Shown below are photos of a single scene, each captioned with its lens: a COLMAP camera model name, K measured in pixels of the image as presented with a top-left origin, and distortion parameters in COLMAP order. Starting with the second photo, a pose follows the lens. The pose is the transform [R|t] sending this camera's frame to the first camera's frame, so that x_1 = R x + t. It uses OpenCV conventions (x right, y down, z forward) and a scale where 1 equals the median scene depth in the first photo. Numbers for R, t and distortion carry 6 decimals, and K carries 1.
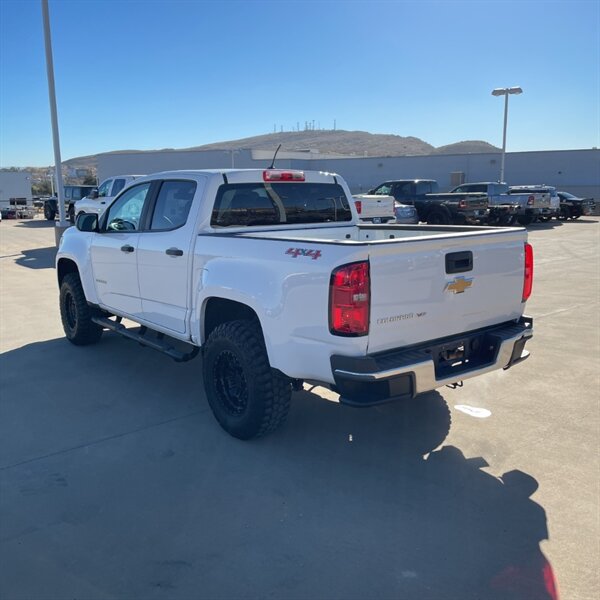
lens RADIAL K [[601.6, 0, 300.0], [0, 601.6, 300.0], [0, 0, 1]] dist [0.100728, -0.143664]
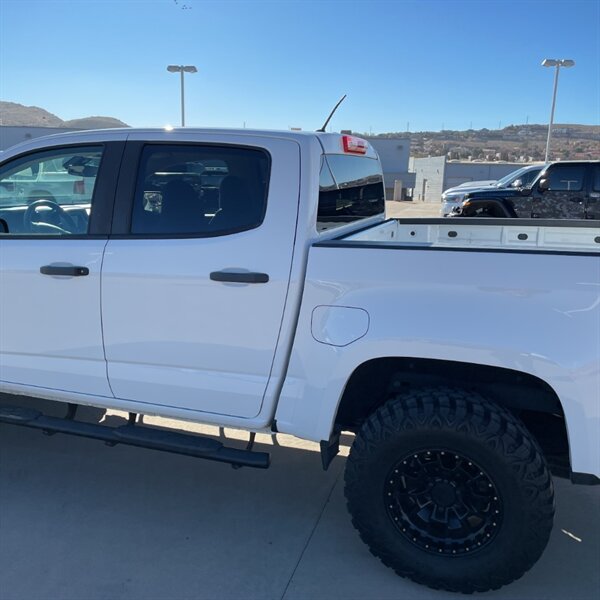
lens RADIAL K [[601.6, 0, 300.0], [0, 601.6, 300.0], [0, 0, 1]] dist [0.100728, -0.143664]
pose [[0.840963, -0.087909, 0.533904, -0.398174], [0.069368, 0.996088, 0.054747, -0.073712], [-0.536628, -0.009004, 0.843771, 0.446441]]
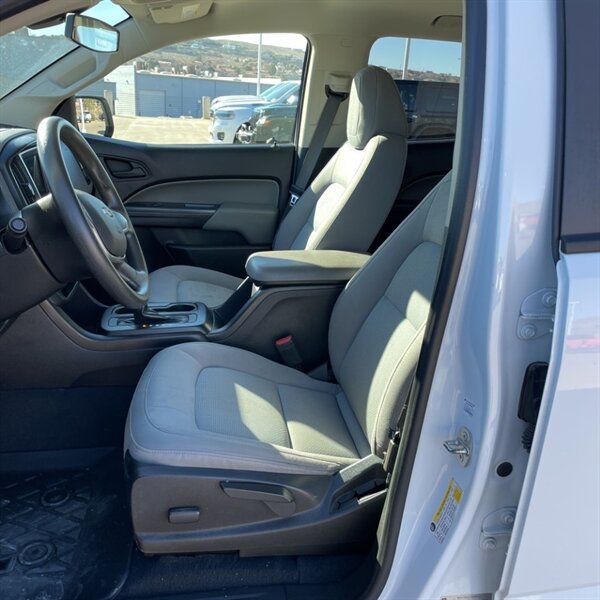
lens RADIAL K [[601.6, 0, 300.0], [0, 601.6, 300.0], [0, 0, 1]] dist [0.100728, -0.143664]
pose [[0.478333, -0.245016, 0.843306, -0.424502], [0.096132, 0.969128, 0.227046, -0.140284], [-0.872901, -0.027535, 0.487120, 0.957808]]
